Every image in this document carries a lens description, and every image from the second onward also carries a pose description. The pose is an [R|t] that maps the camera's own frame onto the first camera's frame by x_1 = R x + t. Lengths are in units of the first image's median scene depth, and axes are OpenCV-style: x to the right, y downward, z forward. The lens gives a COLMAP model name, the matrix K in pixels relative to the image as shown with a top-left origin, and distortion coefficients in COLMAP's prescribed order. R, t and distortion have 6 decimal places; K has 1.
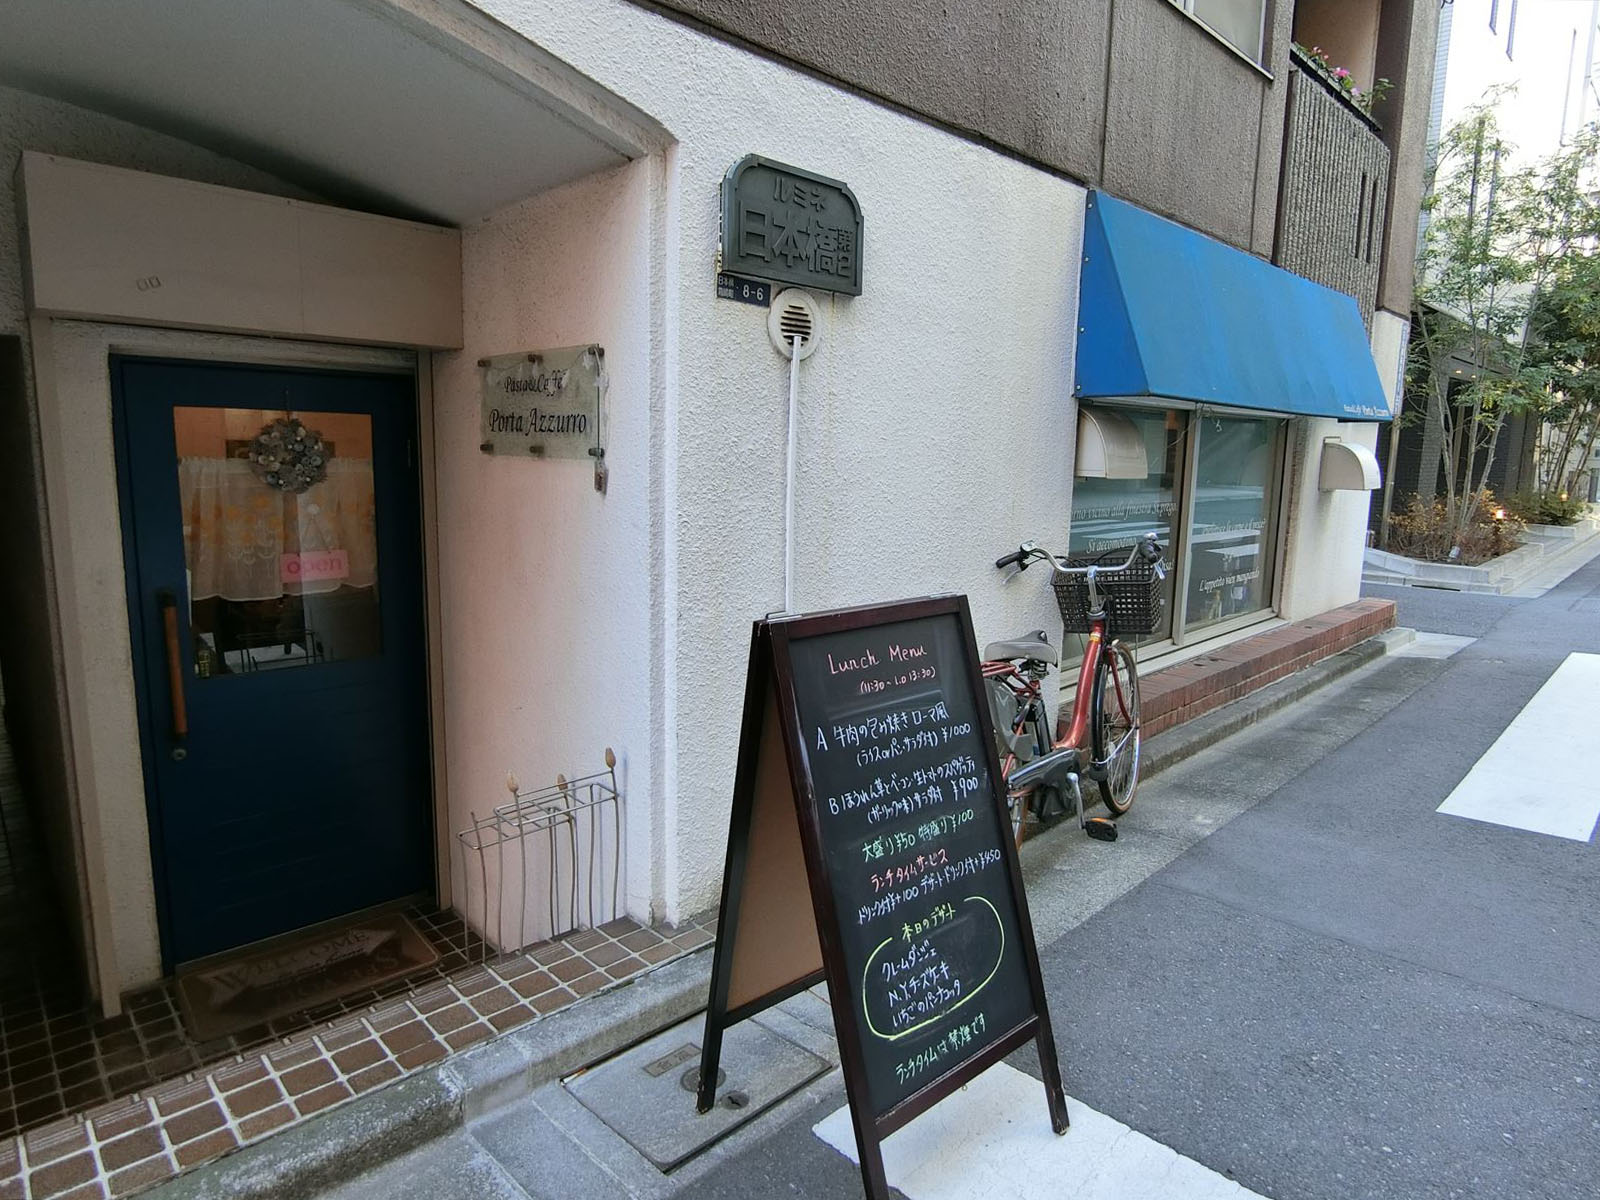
lens RADIAL K [[866.9, 0, 806.7], [0, 866.9, 551.1], [0, 0, 1]] dist [0.012189, -0.010862]
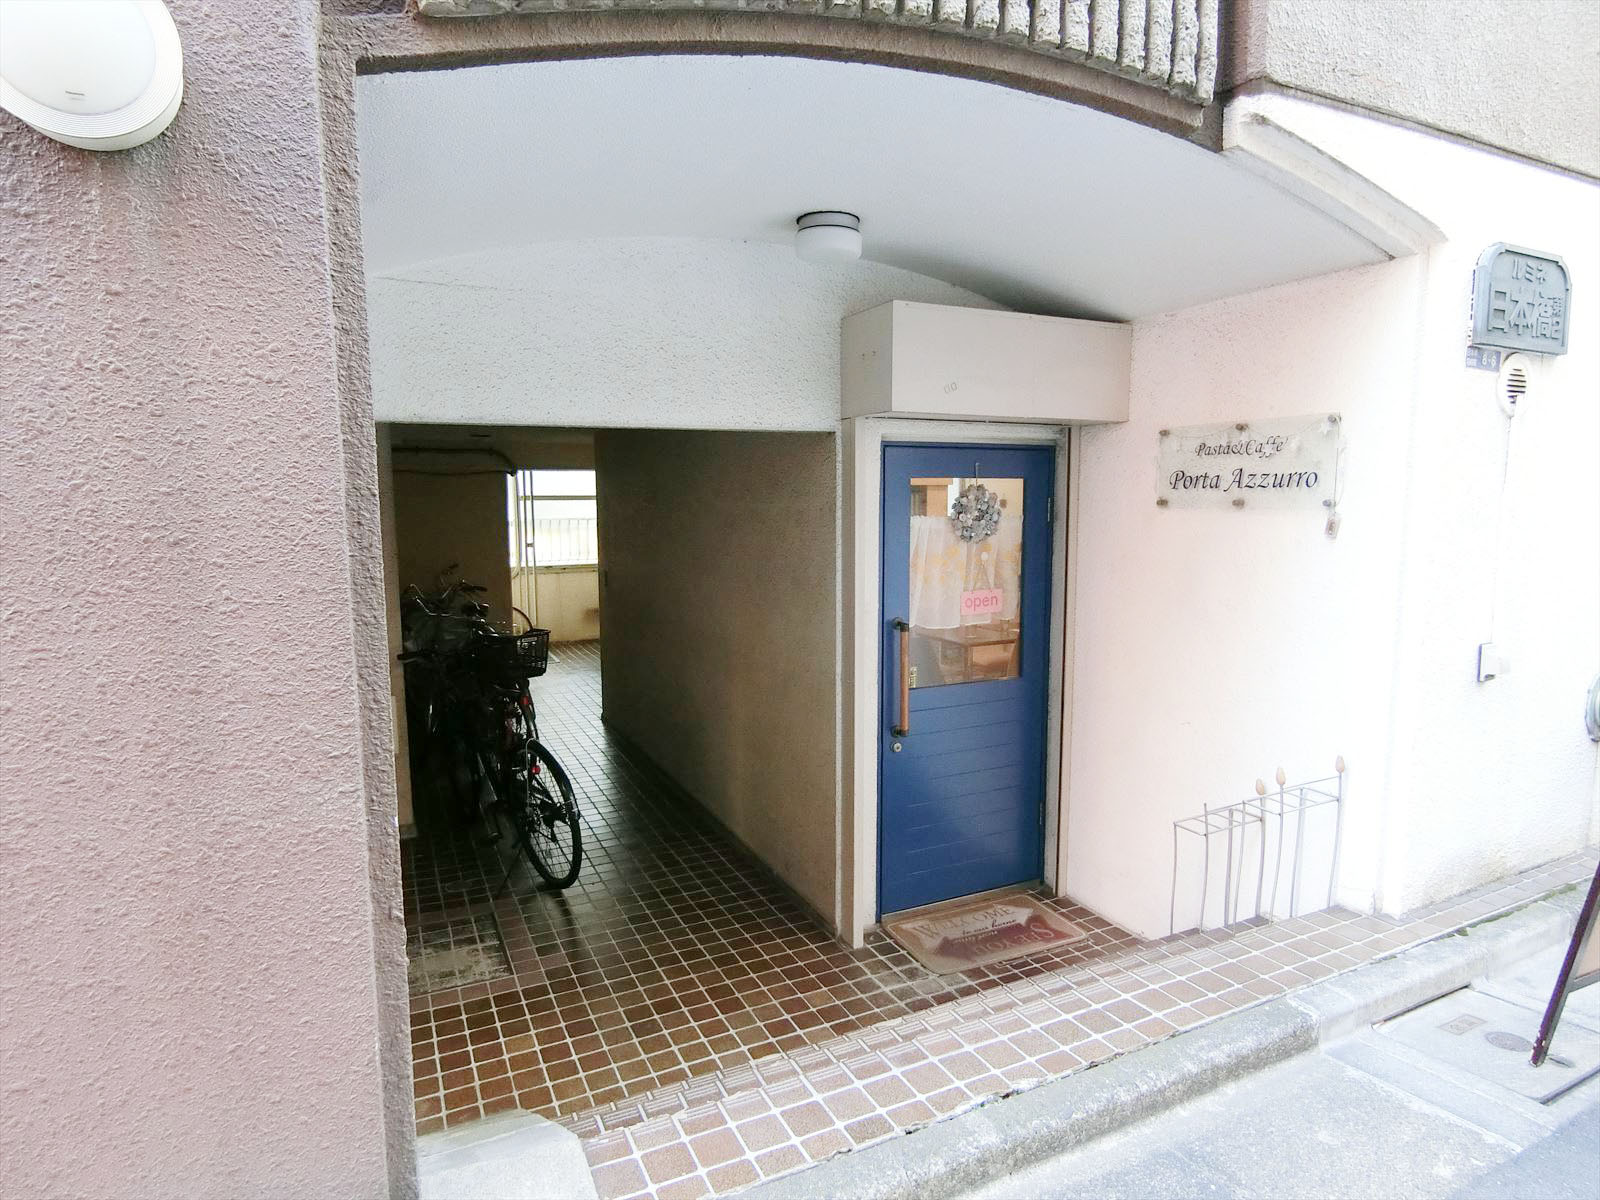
lens RADIAL K [[866.9, 0, 794.6], [0, 866.9, 571.9], [0, 0, 1]] dist [0.012189, -0.010862]
pose [[0.960408, -0.006943, -0.278510, -0.516591], [-0.002655, 0.999416, -0.034068, 0.018634], [0.278584, 0.033458, 0.959829, -0.286476]]
